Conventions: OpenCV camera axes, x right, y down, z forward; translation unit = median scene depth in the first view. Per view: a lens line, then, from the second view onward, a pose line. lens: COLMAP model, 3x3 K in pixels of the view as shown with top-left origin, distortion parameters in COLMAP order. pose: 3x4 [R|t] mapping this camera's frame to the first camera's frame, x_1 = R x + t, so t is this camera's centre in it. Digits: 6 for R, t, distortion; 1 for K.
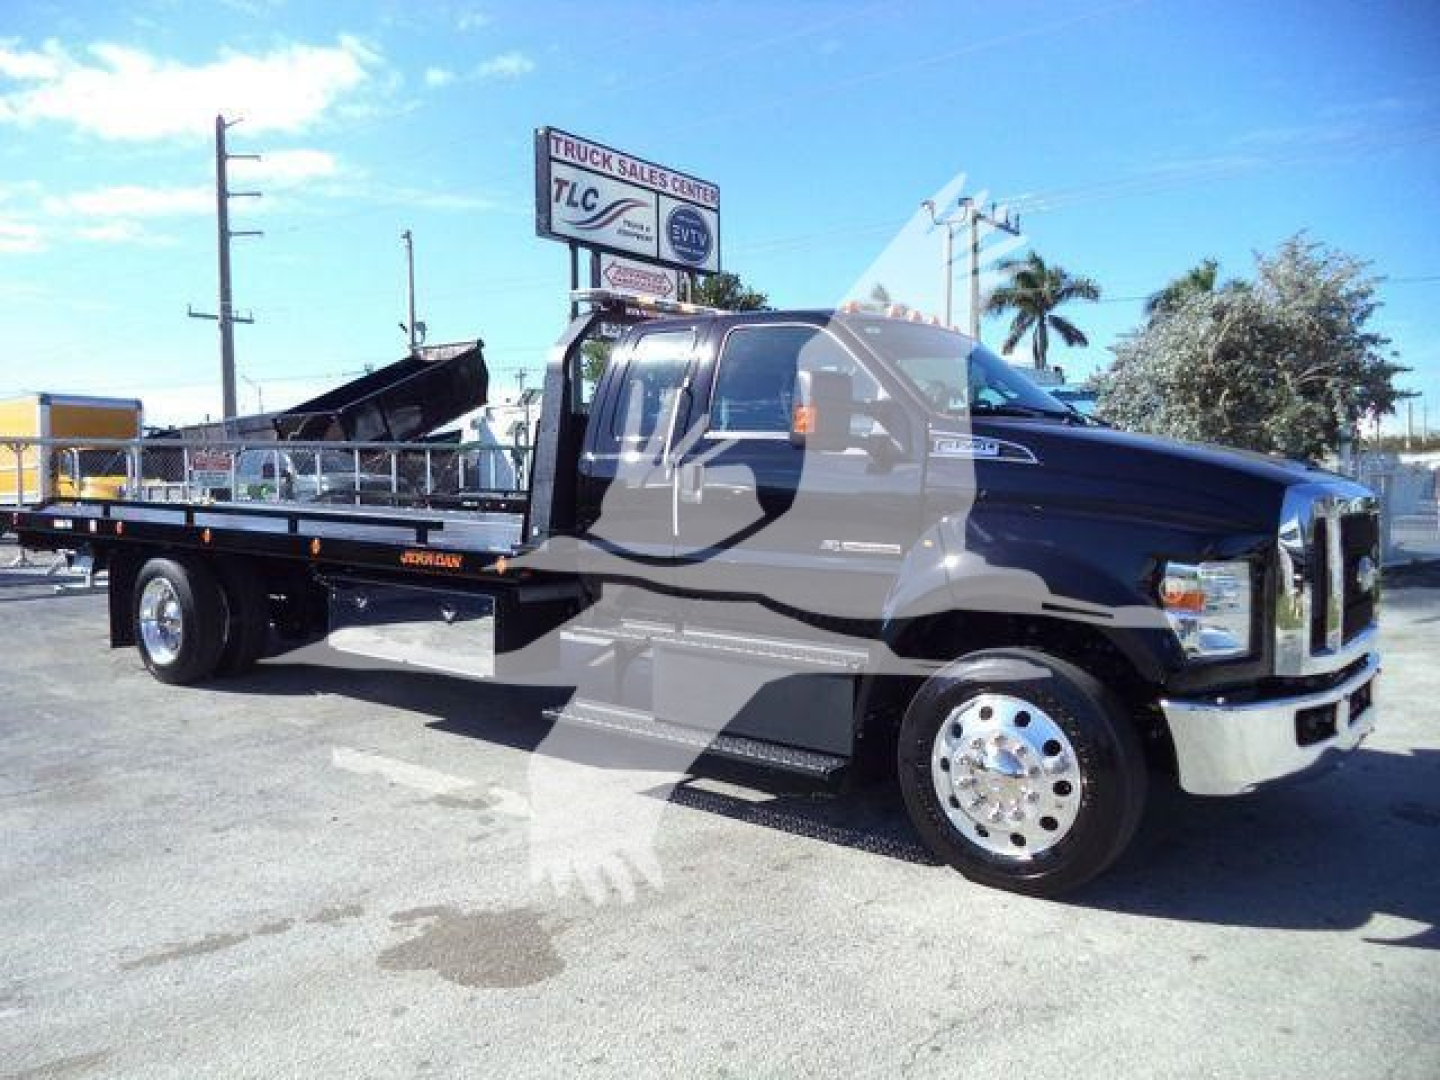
lens RADIAL K [[1215.8, 0, 709.5], [0, 1215.8, 545.8], [0, 0, 1]] dist [-0.034806, -0.001462]
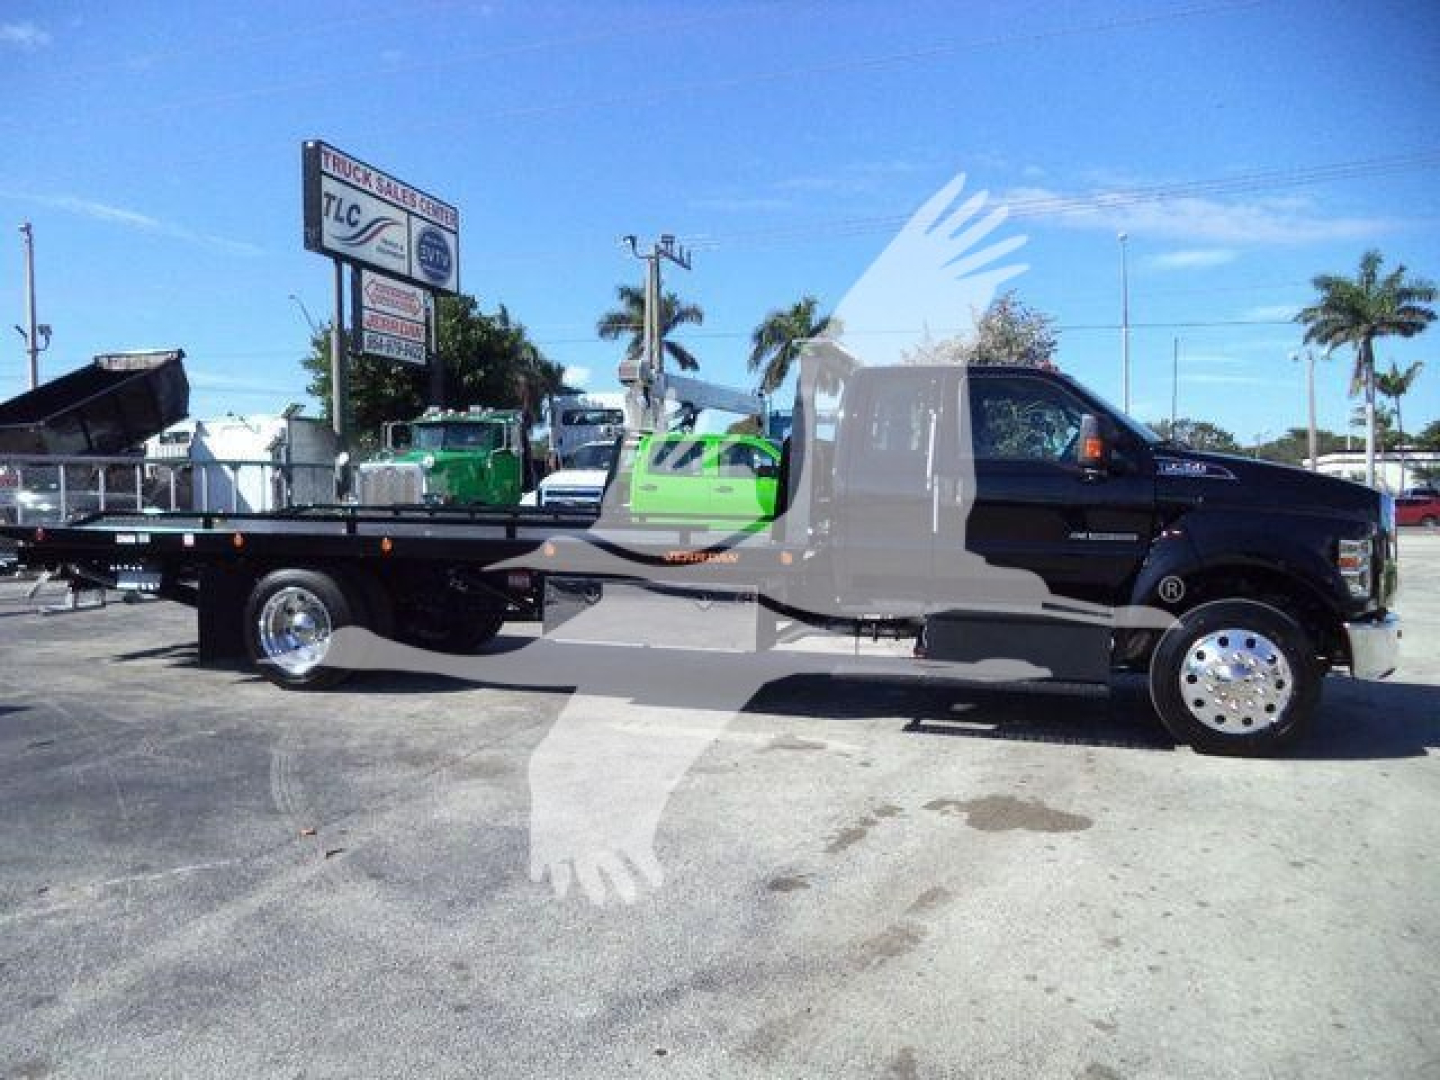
lens RADIAL K [[1229.3, 0, 706.8], [0, 1229.3, 563.7], [0, 0, 1]] dist [-0.048578, -0.001983]
pose [[0.929457, -0.024353, 0.368126, -0.204353], [0.024524, 0.999690, 0.004213, 0.003984], [-0.368115, 0.005112, 0.929766, -0.039943]]
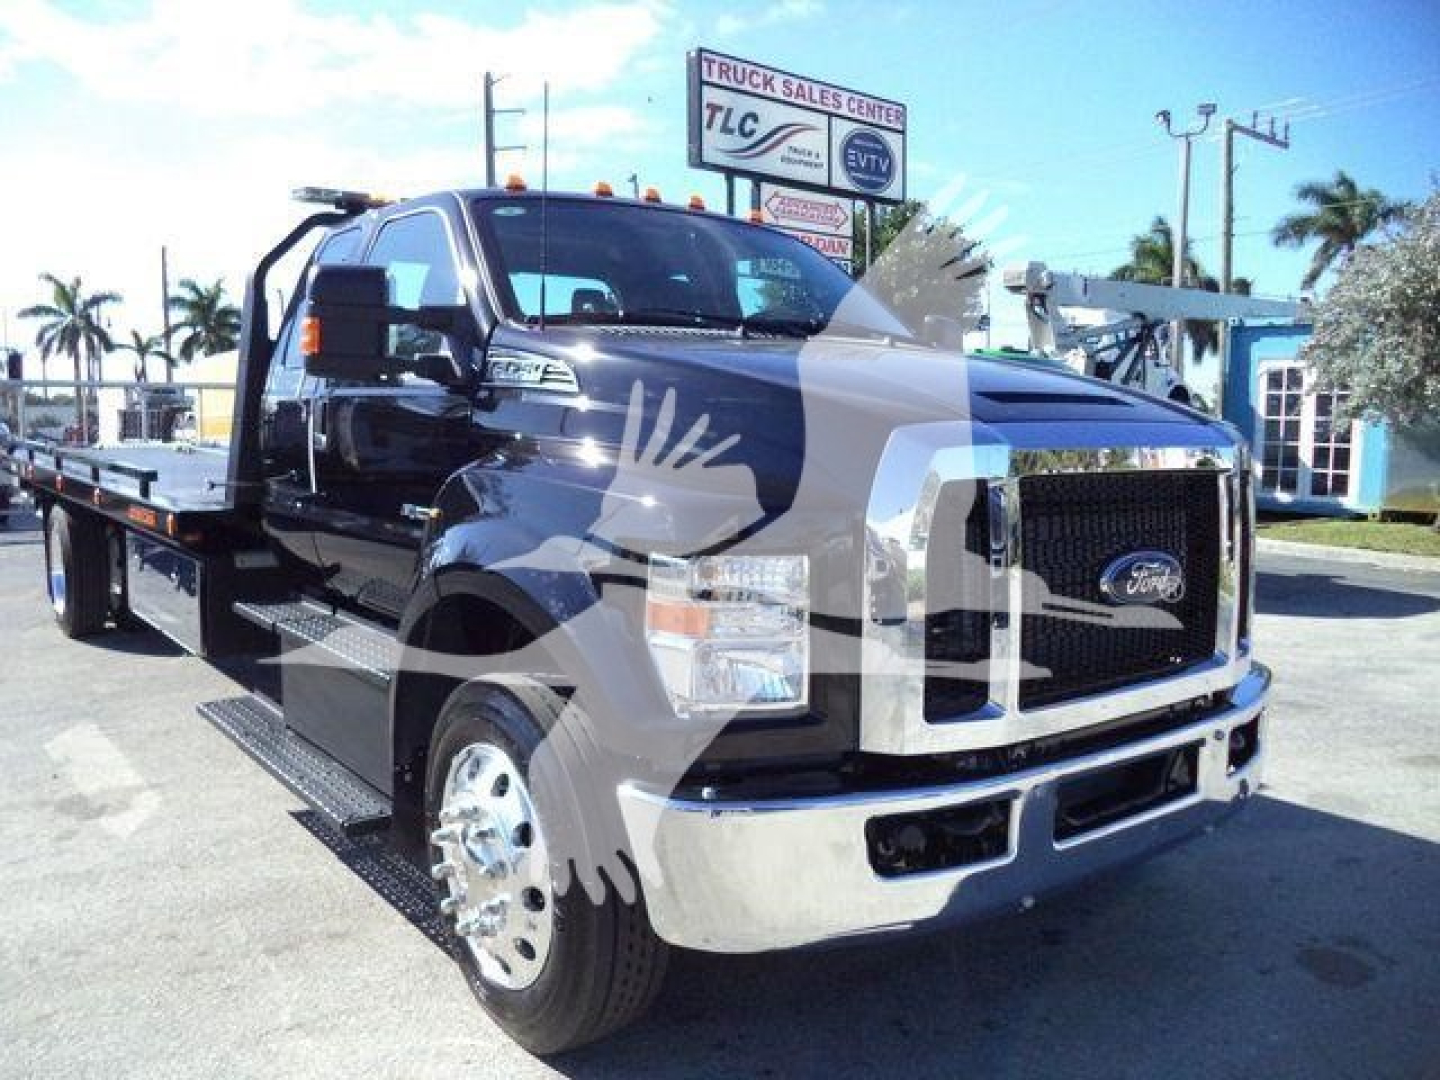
lens RADIAL K [[1206.1, 0, 720.0], [0, 1206.1, 540.0], [0, 0, 1]] dist [-0.035380, 0.012887]
pose [[0.968366, 0.028165, -0.247941, 0.117626], [-0.018896, 0.999034, 0.039686, -0.003656], [0.248819, -0.033746, 0.967962, 0.090663]]
